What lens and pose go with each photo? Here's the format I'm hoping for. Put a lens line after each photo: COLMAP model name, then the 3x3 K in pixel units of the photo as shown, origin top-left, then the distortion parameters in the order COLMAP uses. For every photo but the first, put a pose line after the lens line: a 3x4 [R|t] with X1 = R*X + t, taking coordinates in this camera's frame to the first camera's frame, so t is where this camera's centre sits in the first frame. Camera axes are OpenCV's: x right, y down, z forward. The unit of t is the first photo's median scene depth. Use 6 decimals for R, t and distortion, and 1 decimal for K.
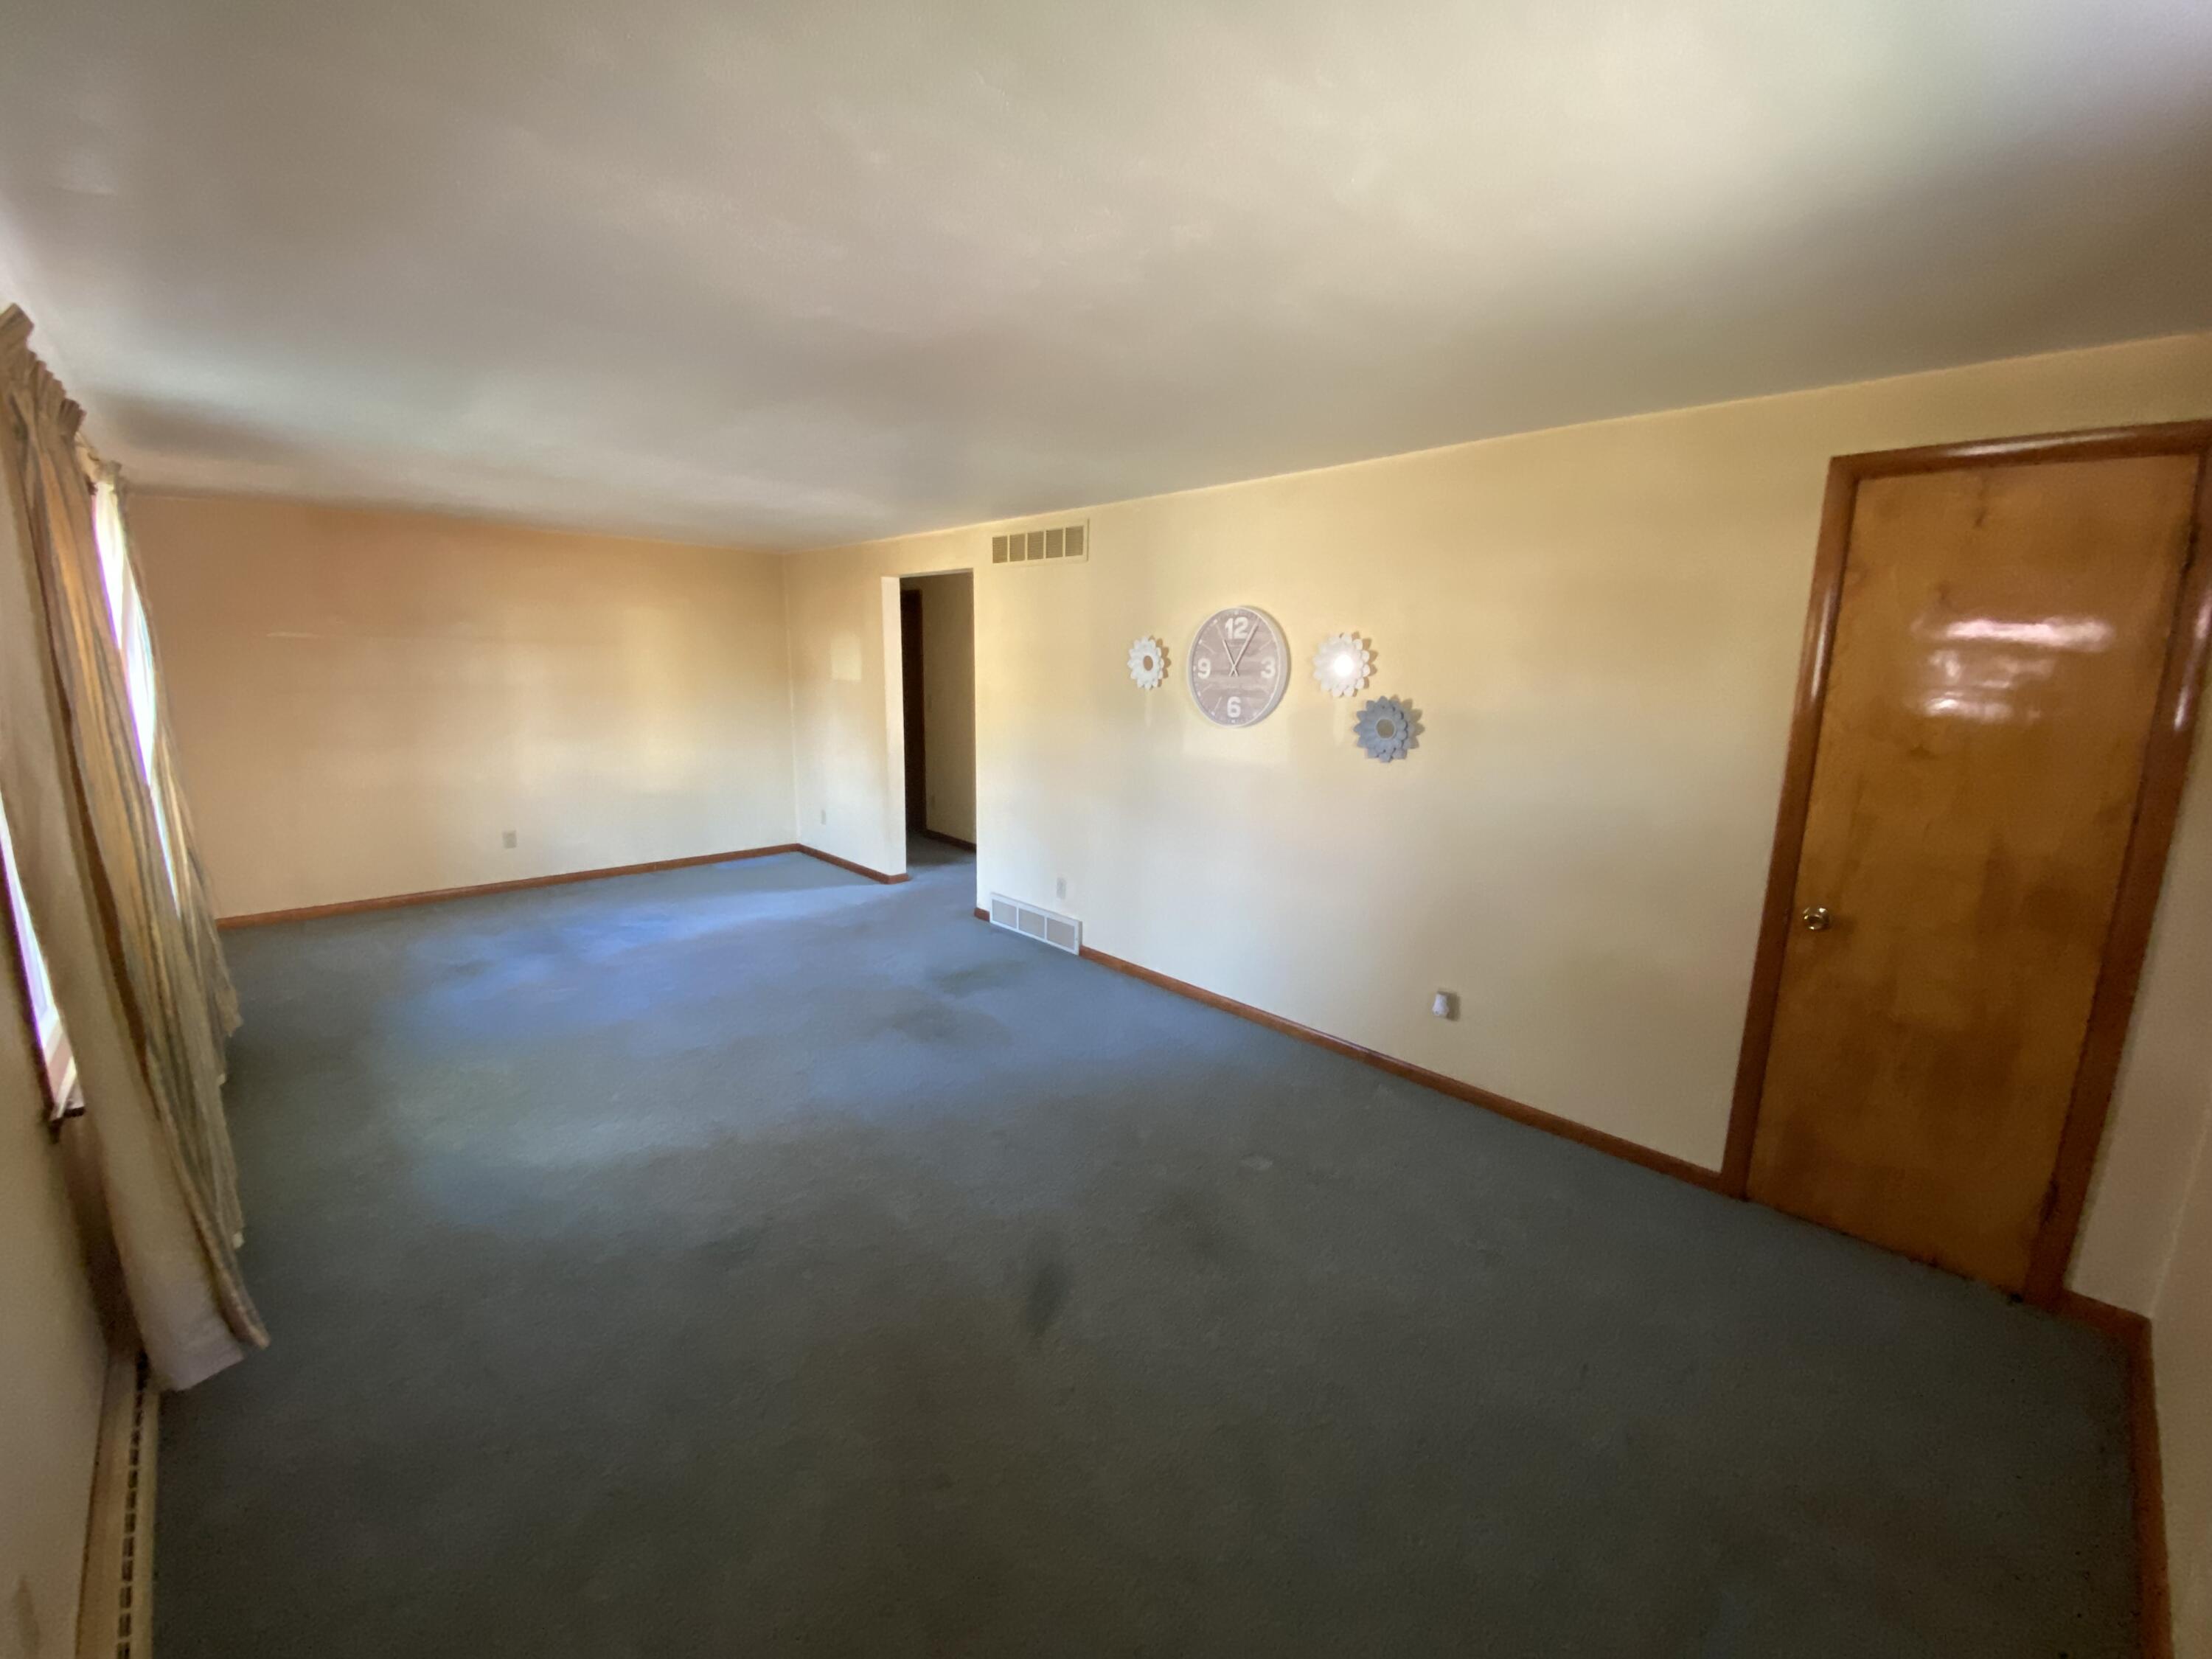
lens RADIAL K [[911.7, 0, 1097.9], [0, 911.7, 829.1], [0, 0, 1]] dist [0.002520, -0.011736]
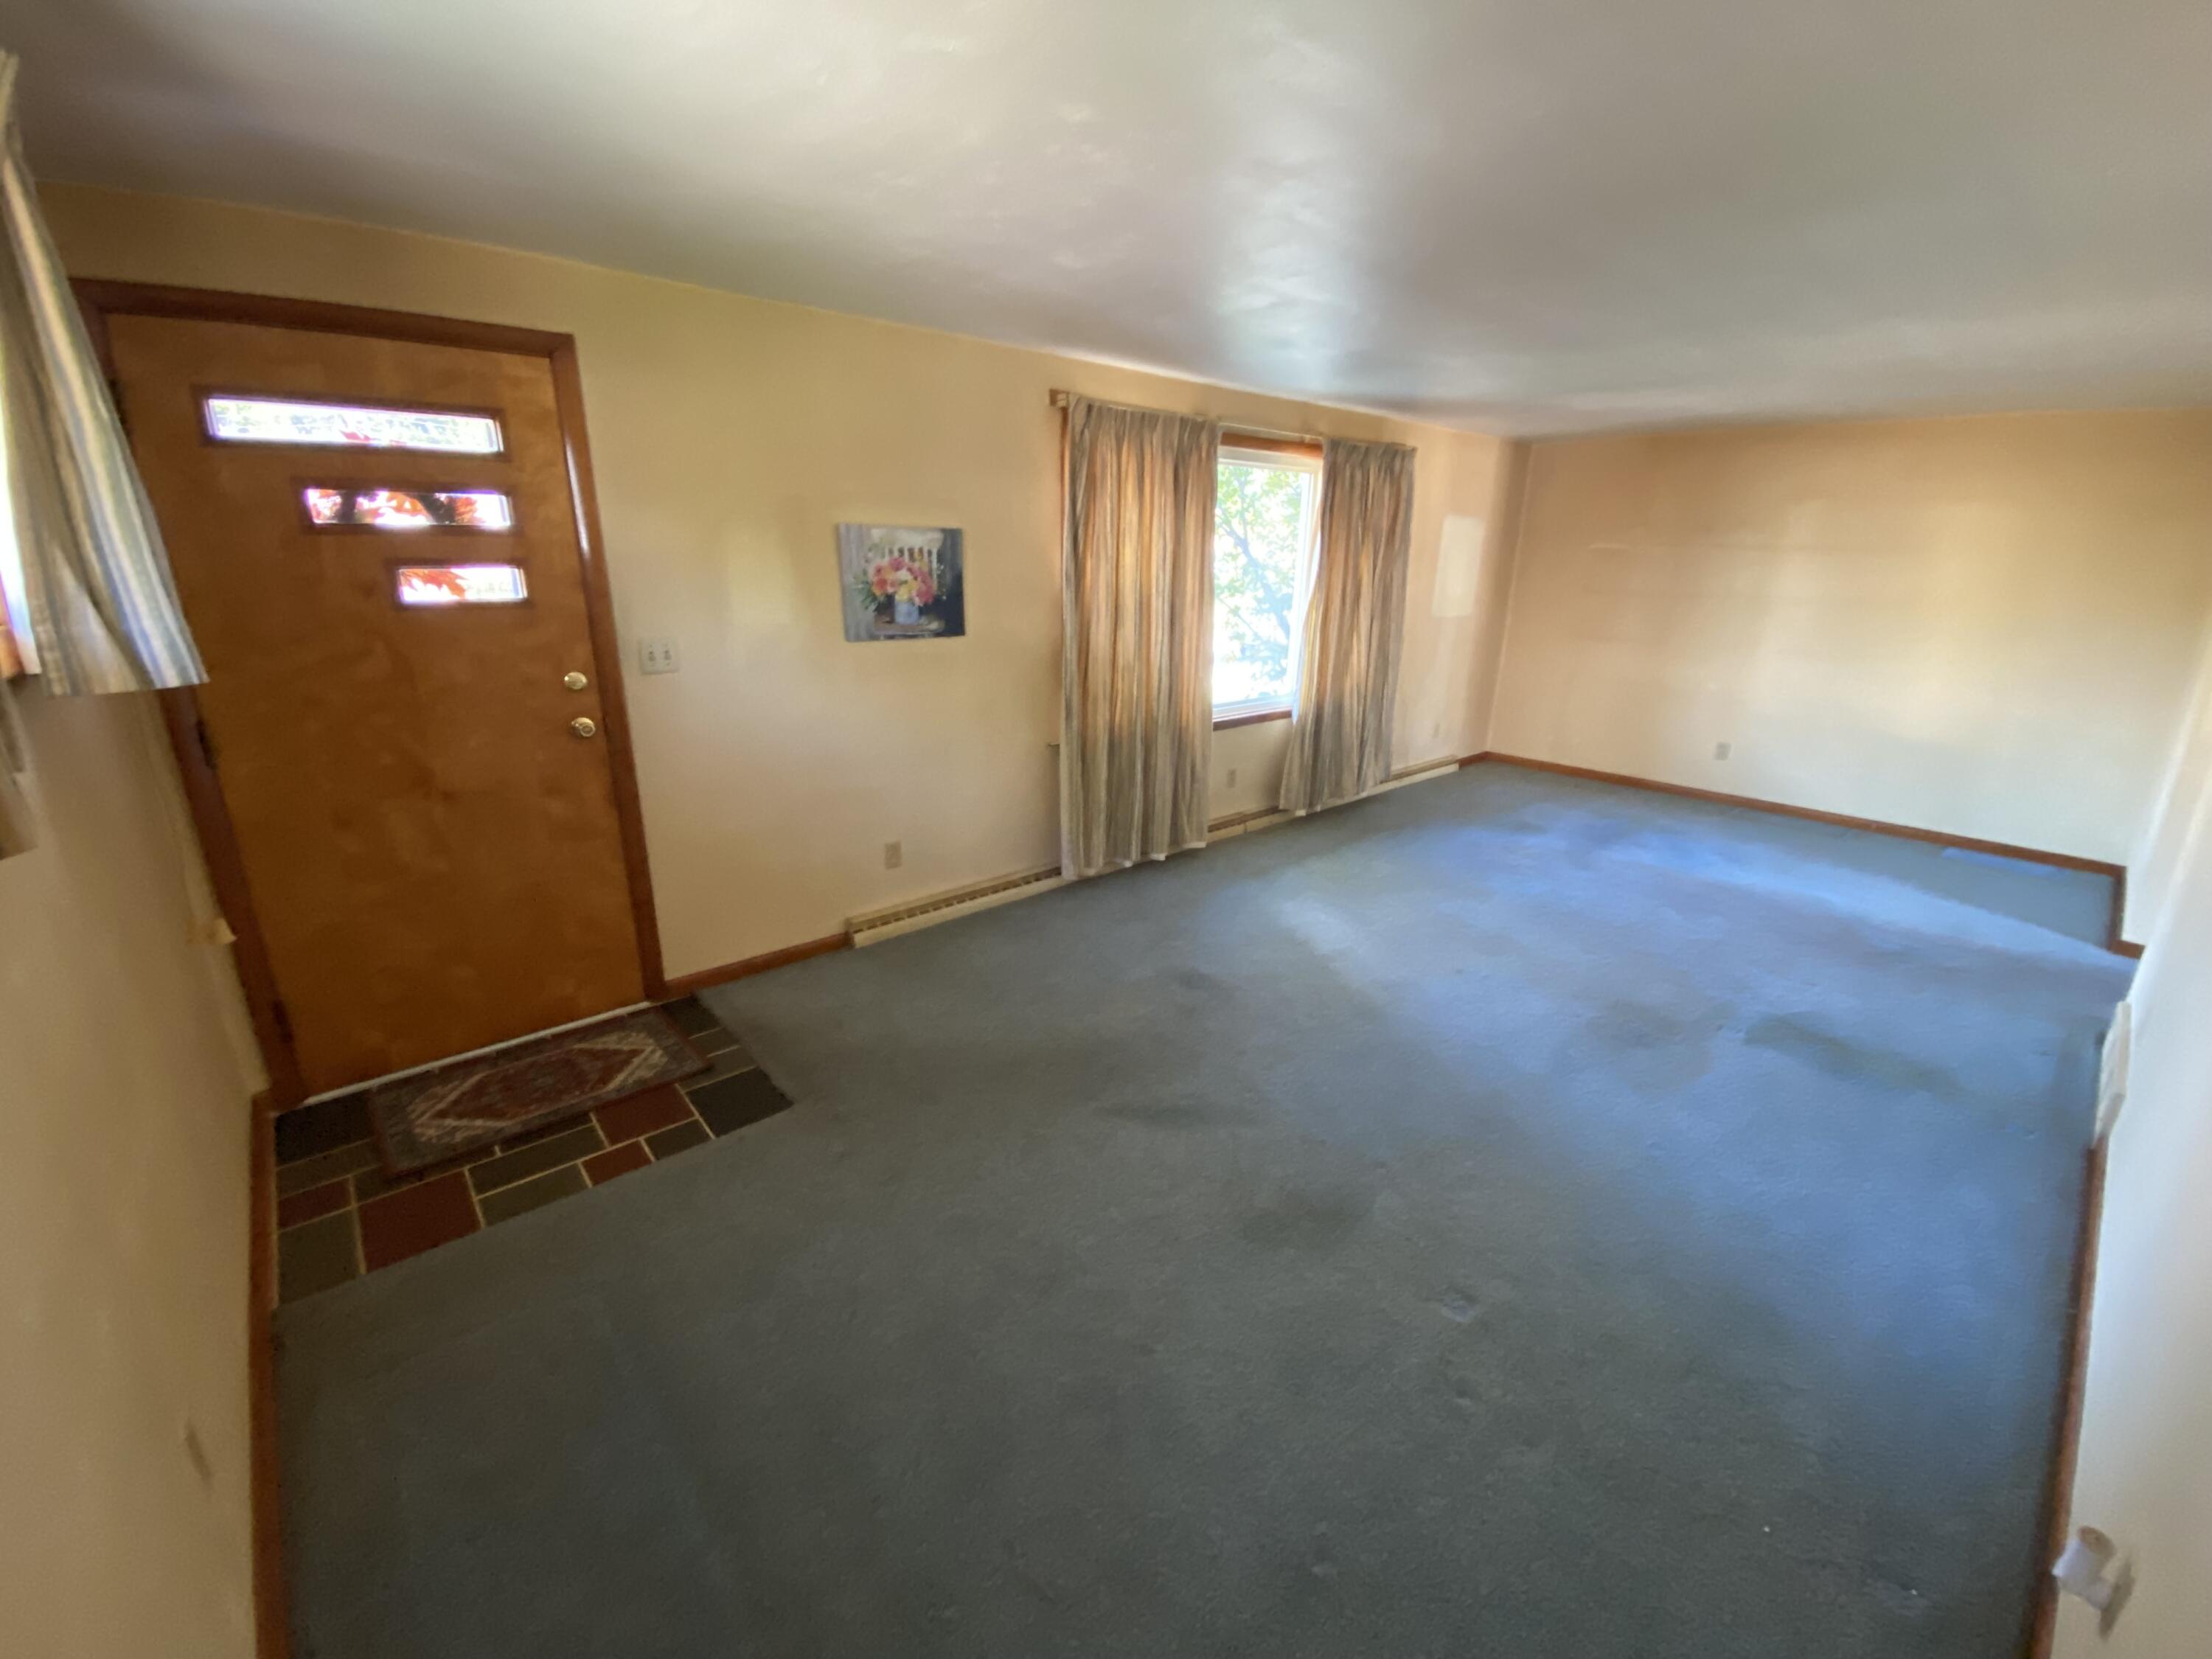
lens RADIAL K [[911.7, 0, 1096.9], [0, 911.7, 841.9], [0, 0, 1]] dist [0.002520, -0.011736]
pose [[-0.068229, 0.288364, -0.955087, 0.422402], [-0.188215, 0.936407, 0.296169, -0.066427], [0.979755, 0.199969, -0.009615, 0.367704]]
